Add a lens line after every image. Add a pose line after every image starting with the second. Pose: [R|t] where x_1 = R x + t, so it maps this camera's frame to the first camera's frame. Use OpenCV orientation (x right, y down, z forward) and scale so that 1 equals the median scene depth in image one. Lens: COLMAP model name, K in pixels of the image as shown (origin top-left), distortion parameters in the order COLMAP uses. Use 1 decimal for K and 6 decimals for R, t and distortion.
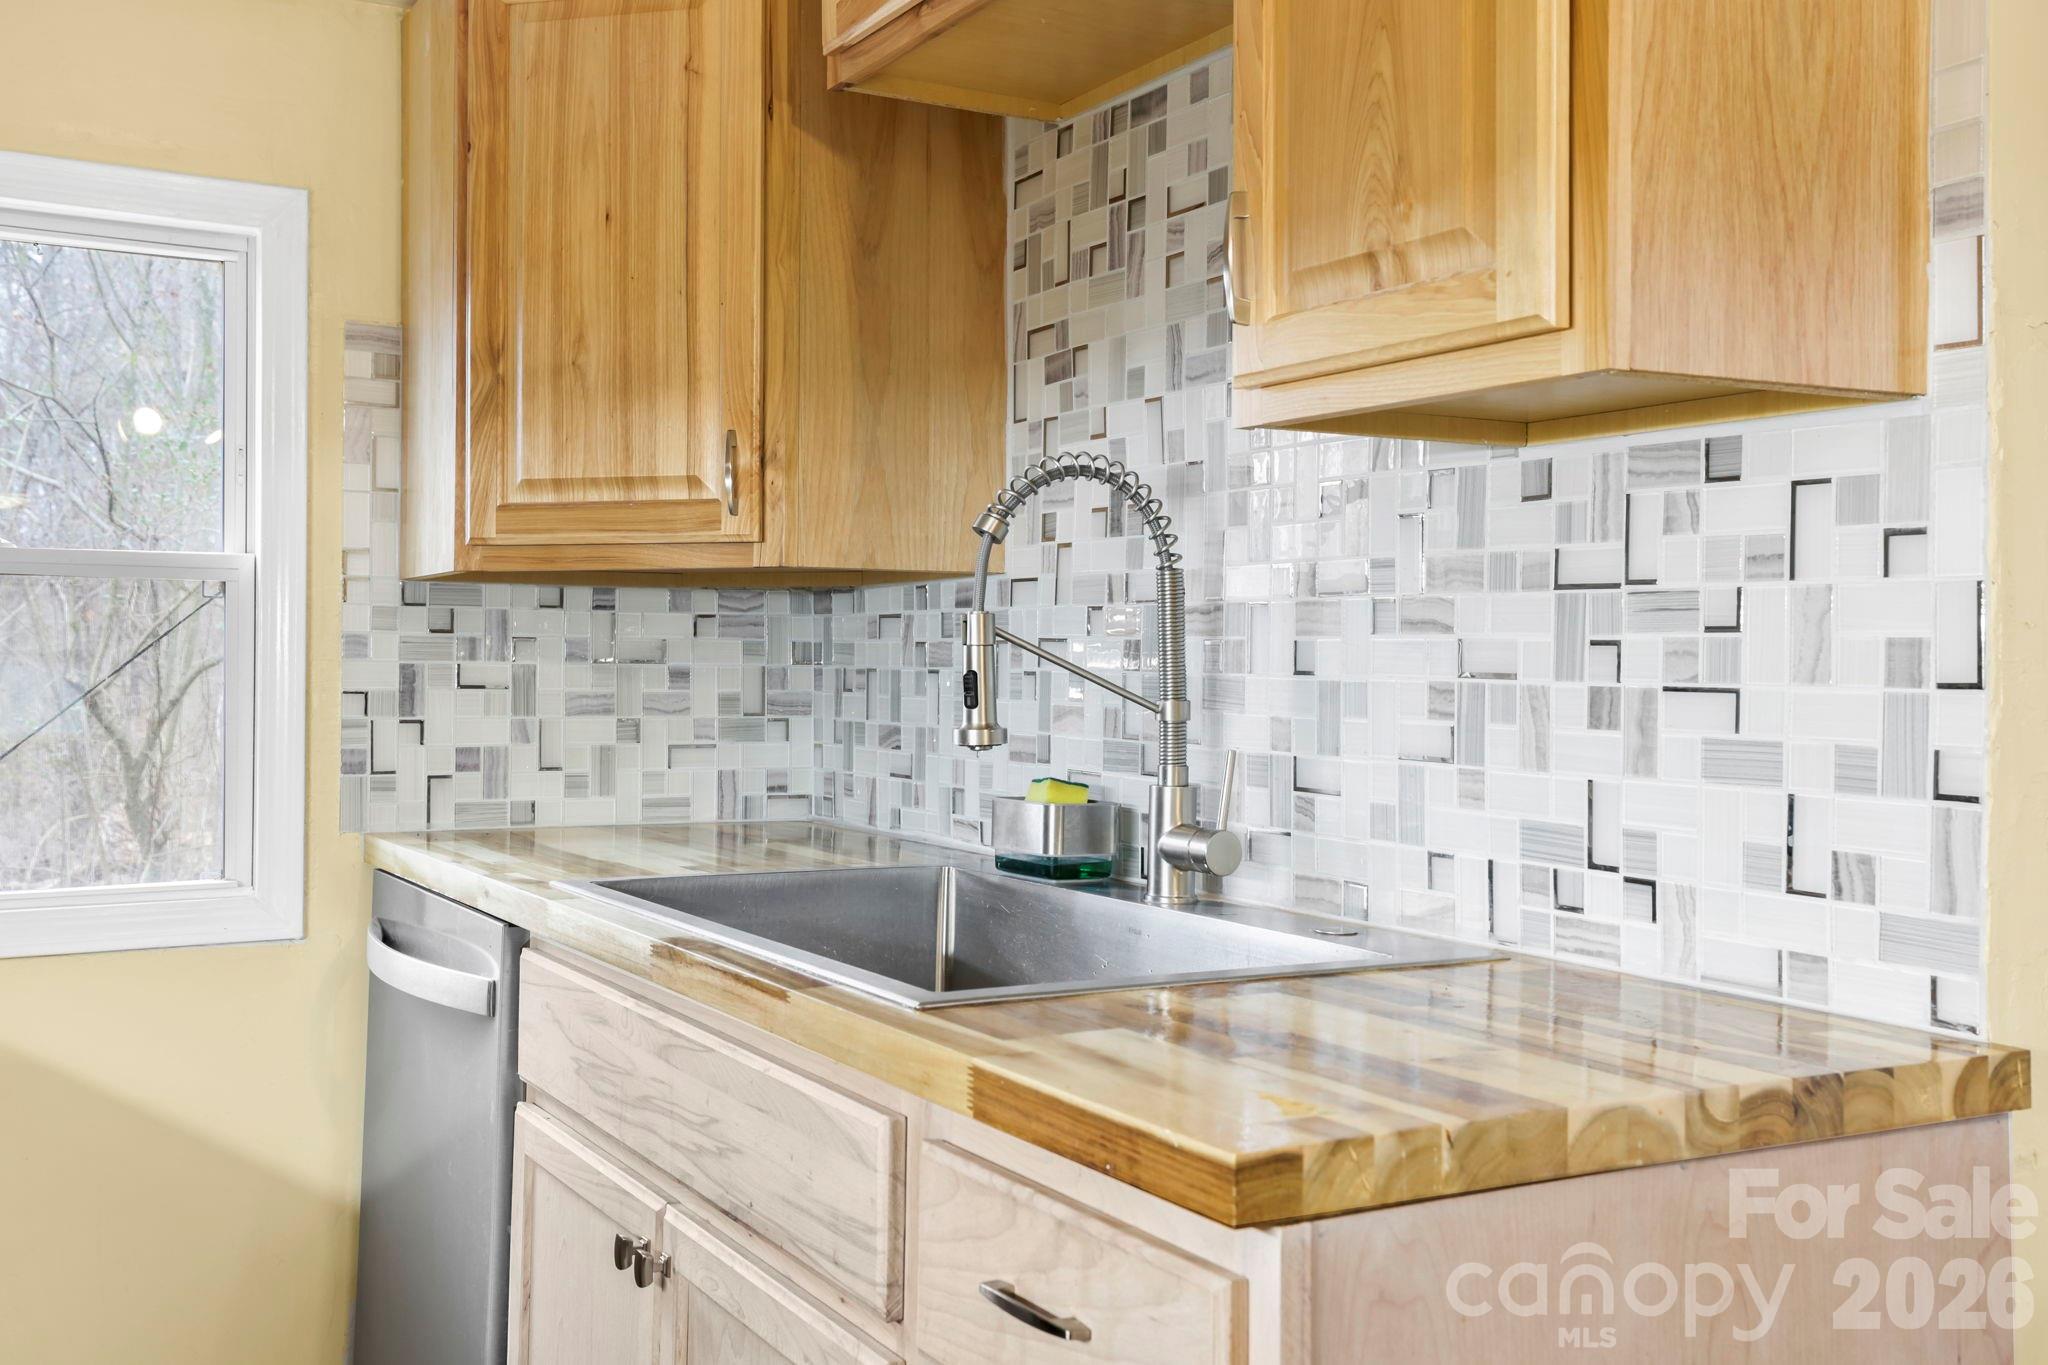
lens RADIAL K [[2008.5, 0, 1022.5], [0, 2008.5, 643.3], [0, 0, 1]] dist [0.006435, 0.010187]
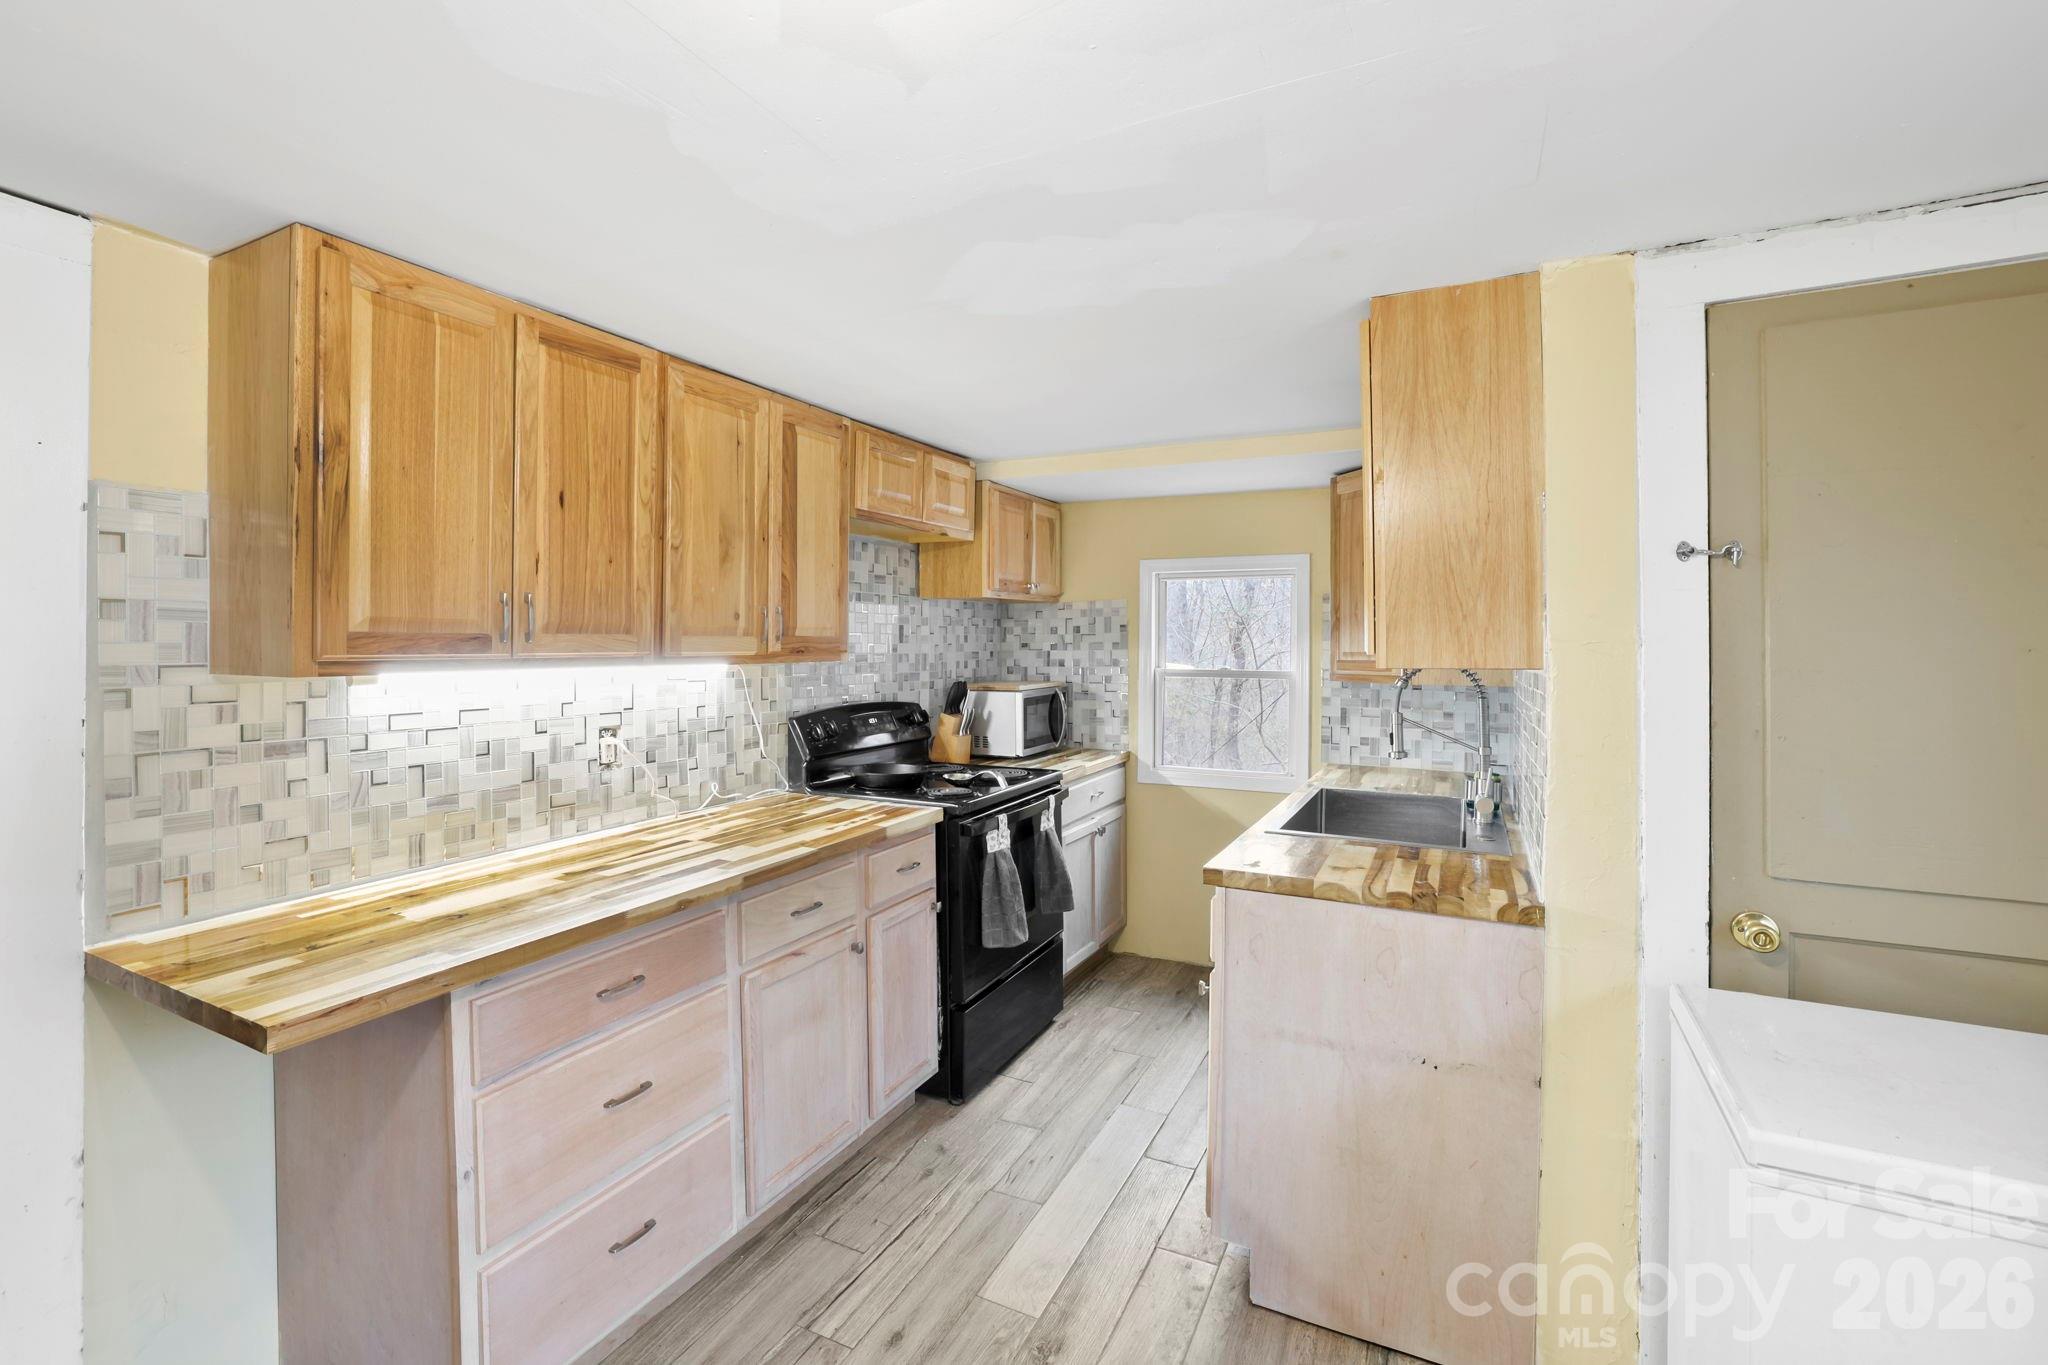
lens RADIAL K [[907.9, 0, 1016.3], [0, 907.9, 651.1], [0, 0, 1]] dist [-0.000078, 0.000075]
pose [[0.558725, -0.004391, -0.829341, 1.125408], [0.005718, 0.999983, -0.001442, -0.155748], [0.829333, -0.003936, 0.558740, -0.314521]]
